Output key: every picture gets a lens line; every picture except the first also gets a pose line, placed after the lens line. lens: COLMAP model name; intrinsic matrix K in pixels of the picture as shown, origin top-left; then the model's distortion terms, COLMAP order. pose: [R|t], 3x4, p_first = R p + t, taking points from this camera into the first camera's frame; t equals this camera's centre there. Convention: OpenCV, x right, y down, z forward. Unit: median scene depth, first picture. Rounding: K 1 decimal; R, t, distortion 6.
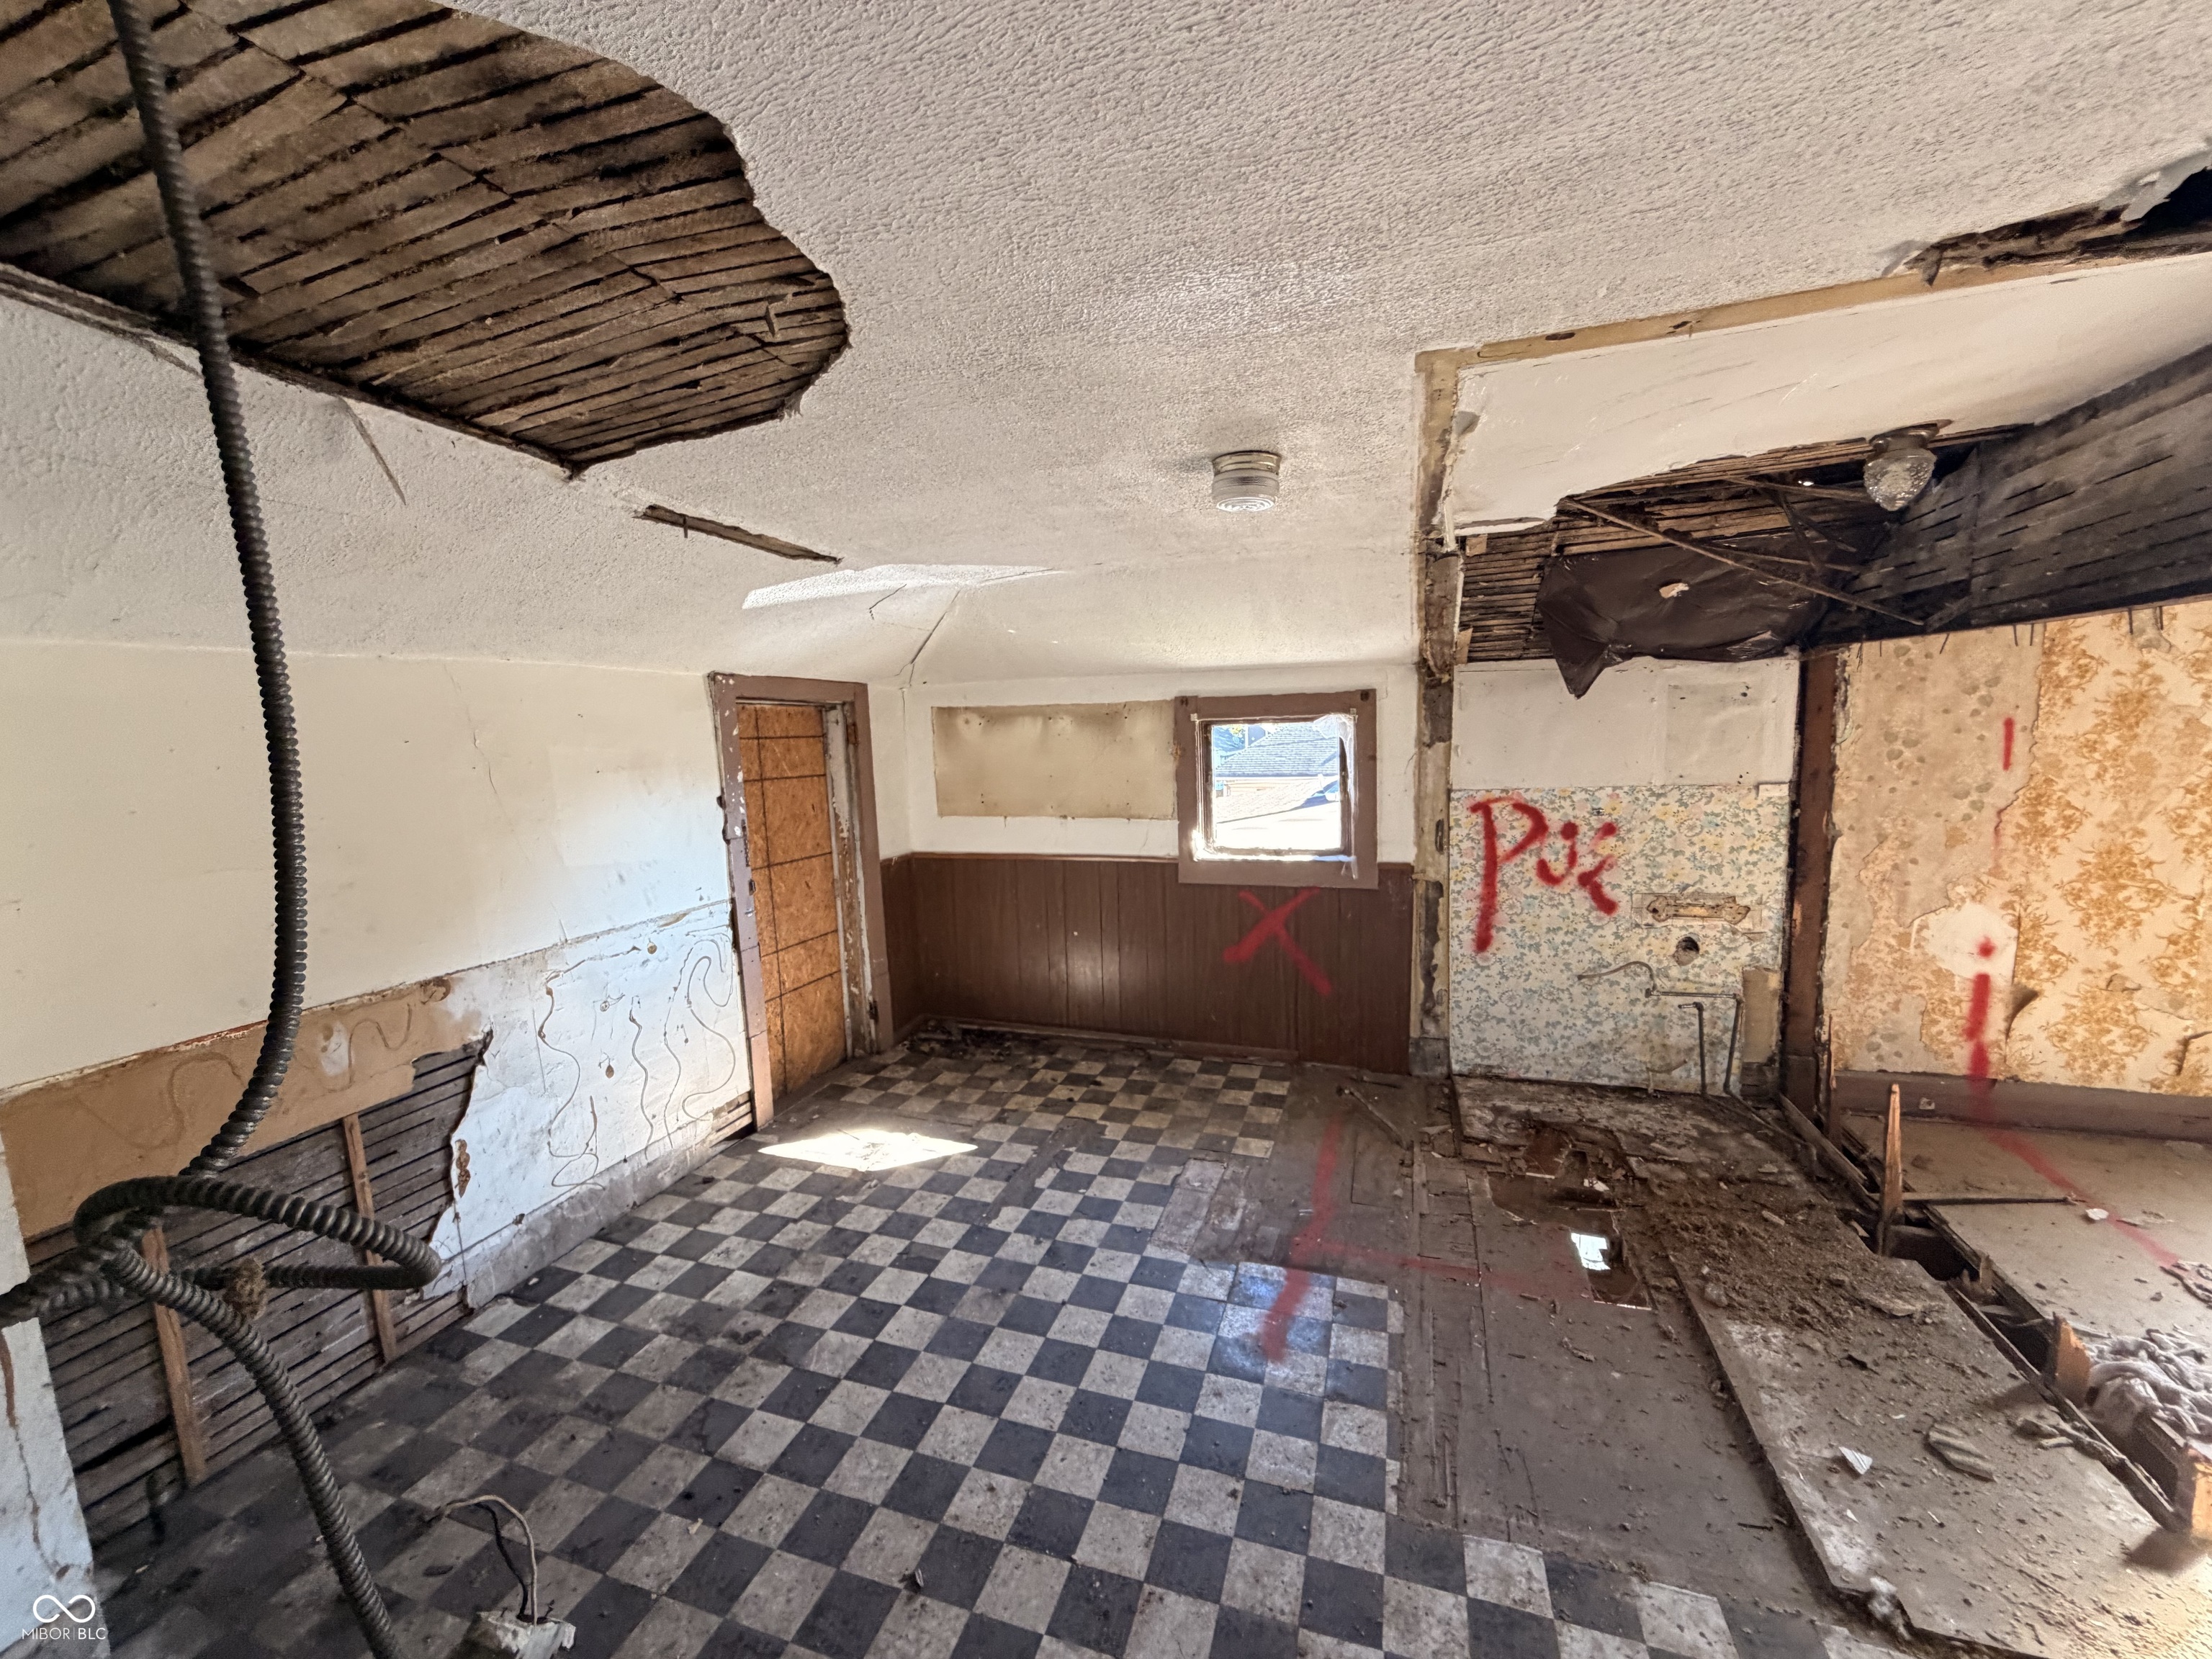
lens RADIAL K [[877.8, 0, 1101.2], [0, 877.8, 831.3], [0, 0, 1]] dist [-0.000897, 0.000031]
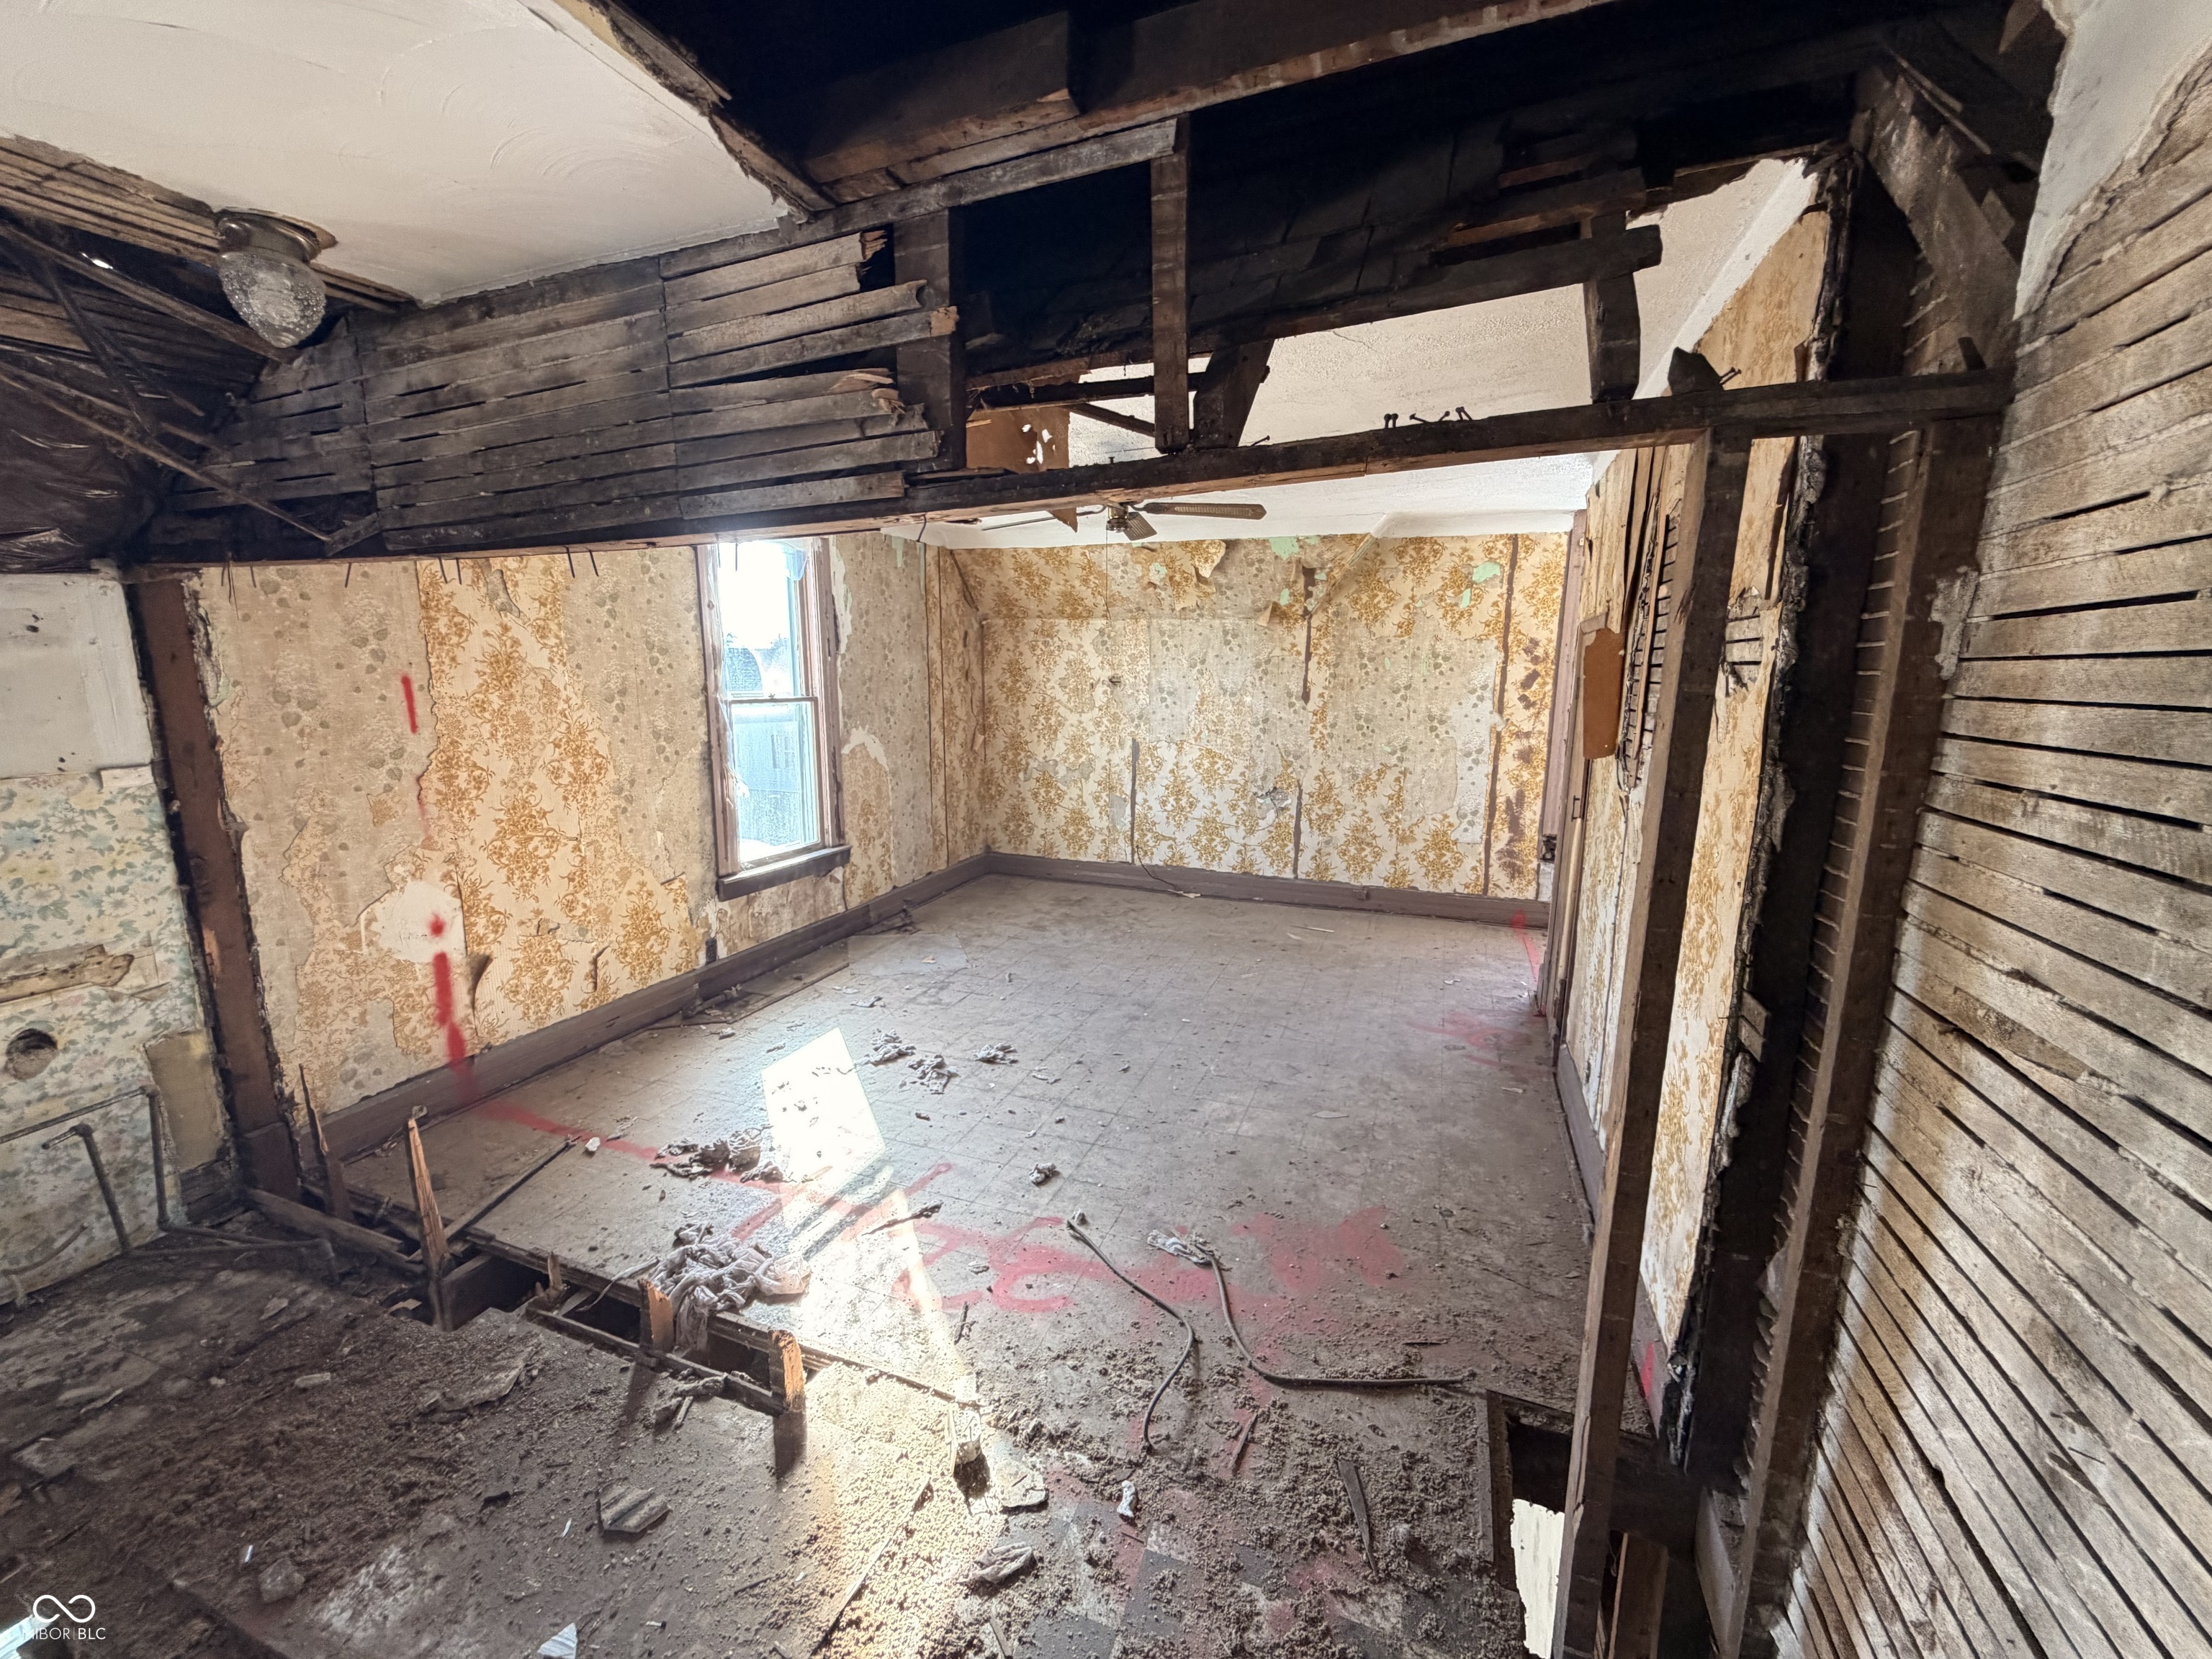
lens RADIAL K [[877.8, 0, 1096.3], [0, 877.8, 827.0], [0, 0, 1]] dist [-0.000897, 0.000031]
pose [[0.041470, -0.143344, 0.988804, 0.138899], [0.117965, 0.983435, 0.137619, -0.015216], [-0.992151, 0.110938, 0.057693, 0.248651]]
